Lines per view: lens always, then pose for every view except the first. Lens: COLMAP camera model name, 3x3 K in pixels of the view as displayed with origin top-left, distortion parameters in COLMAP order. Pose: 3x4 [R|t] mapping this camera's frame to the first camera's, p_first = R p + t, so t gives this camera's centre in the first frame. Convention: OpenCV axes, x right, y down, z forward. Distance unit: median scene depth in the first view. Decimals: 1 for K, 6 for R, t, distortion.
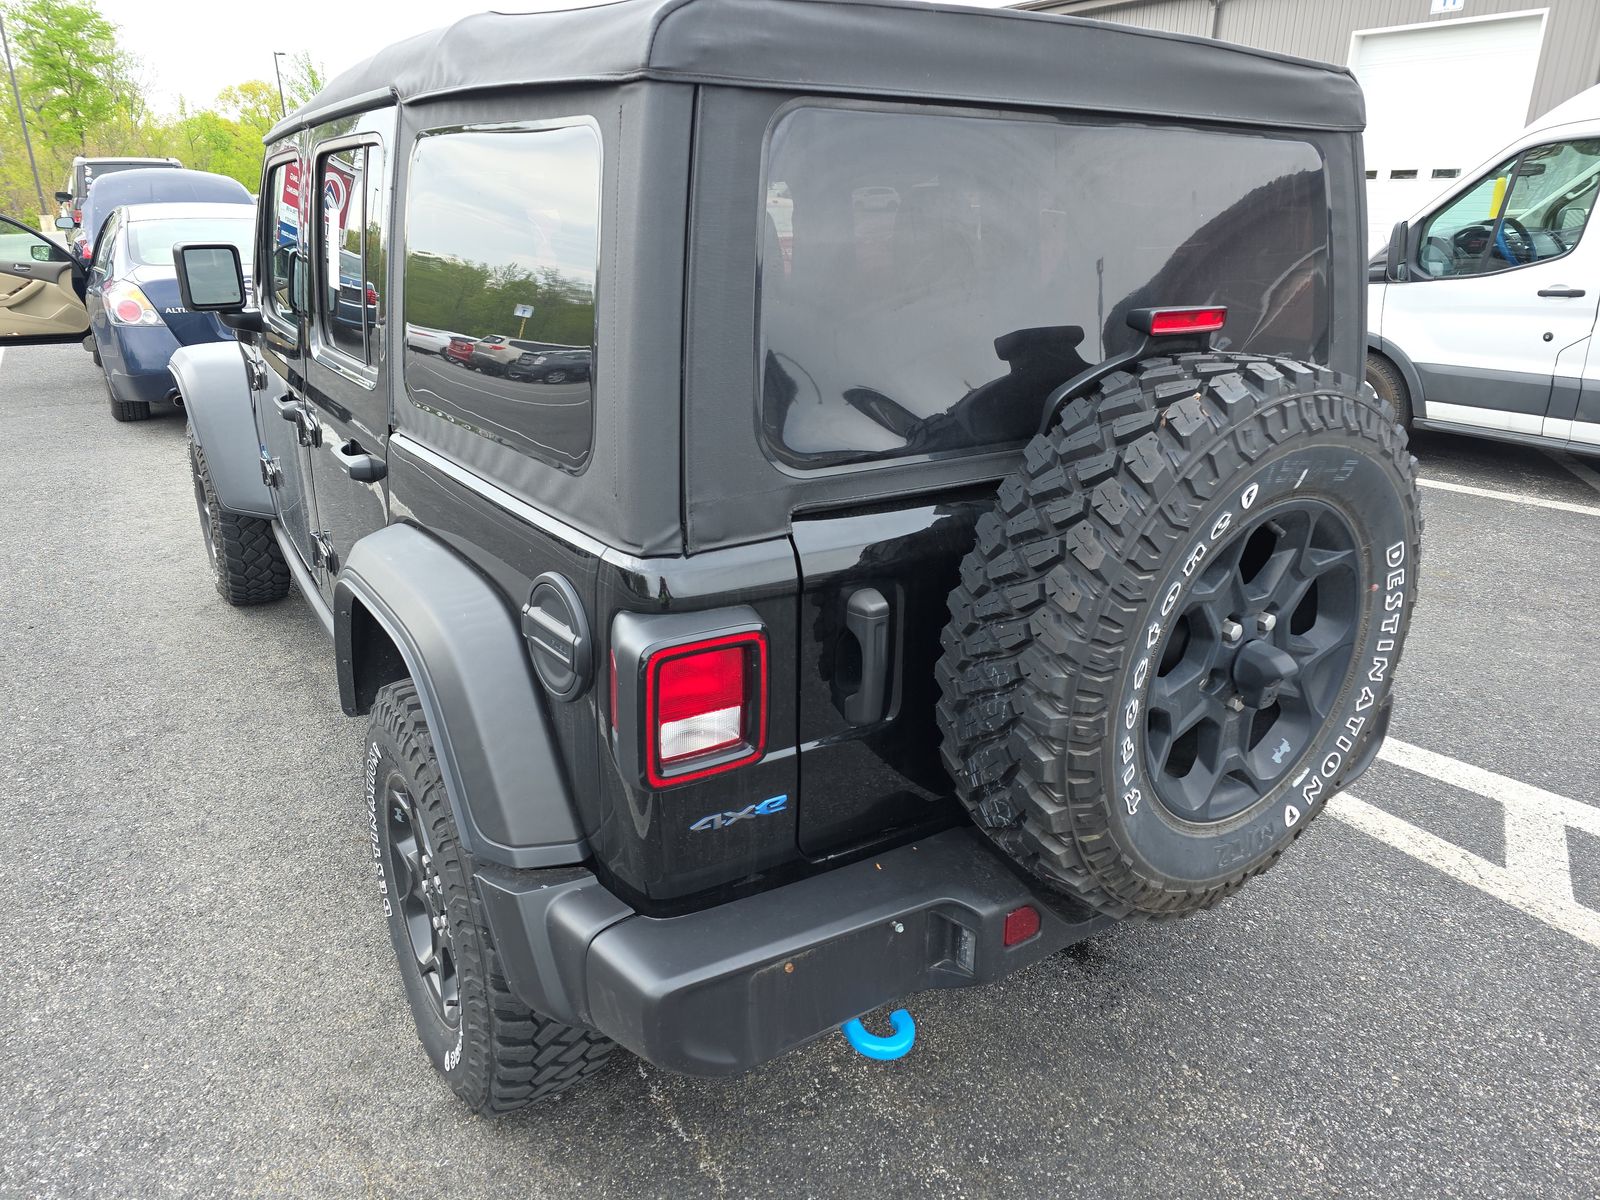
lens RADIAL K [[1043.7, 0, 797.2], [0, 1043.7, 605.6], [0, 0, 1]] dist [0.047698, -0.007586]
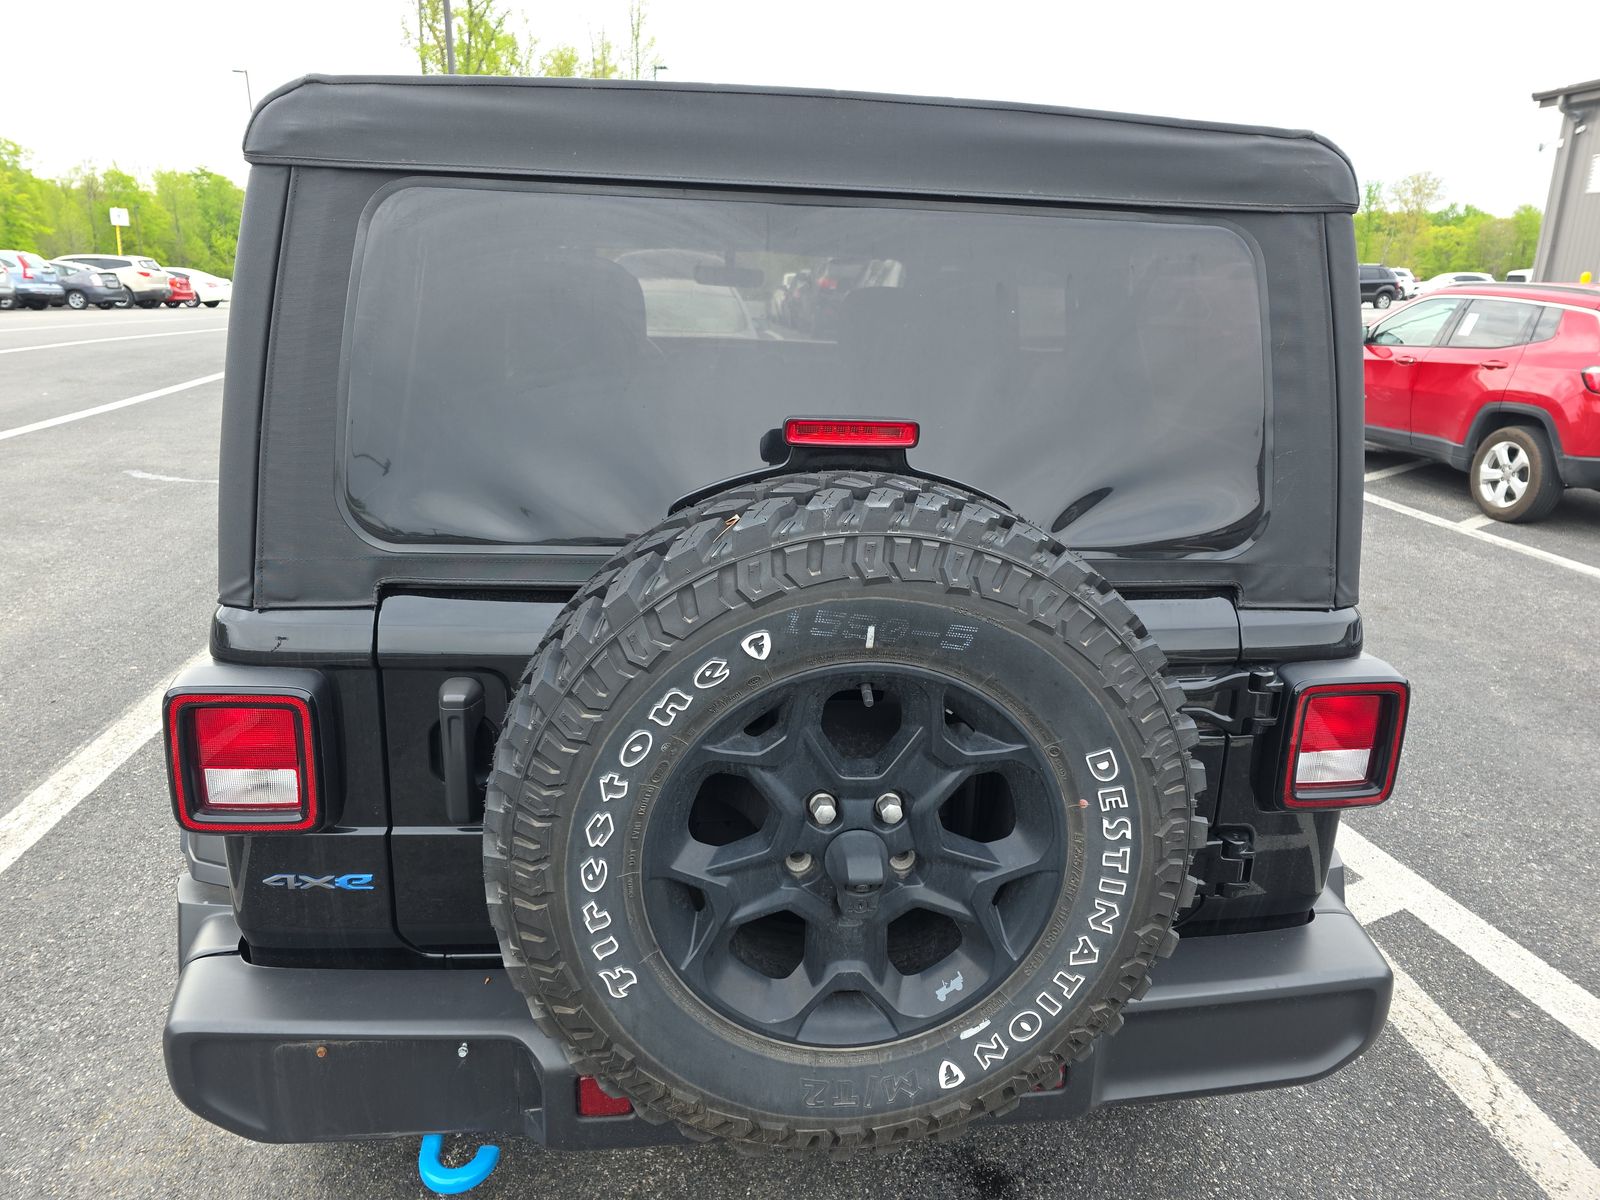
lens RADIAL K [[1087.7, 0, 798.1], [0, 1087.7, 605.1], [0, 0, 1]] dist [0.019999, -0.013089]
pose [[0.894665, 0.151144, -0.420394, 0.761983], [-0.180927, 0.982988, -0.031628, -0.107155], [0.408461, 0.104357, 0.906790, 0.234129]]
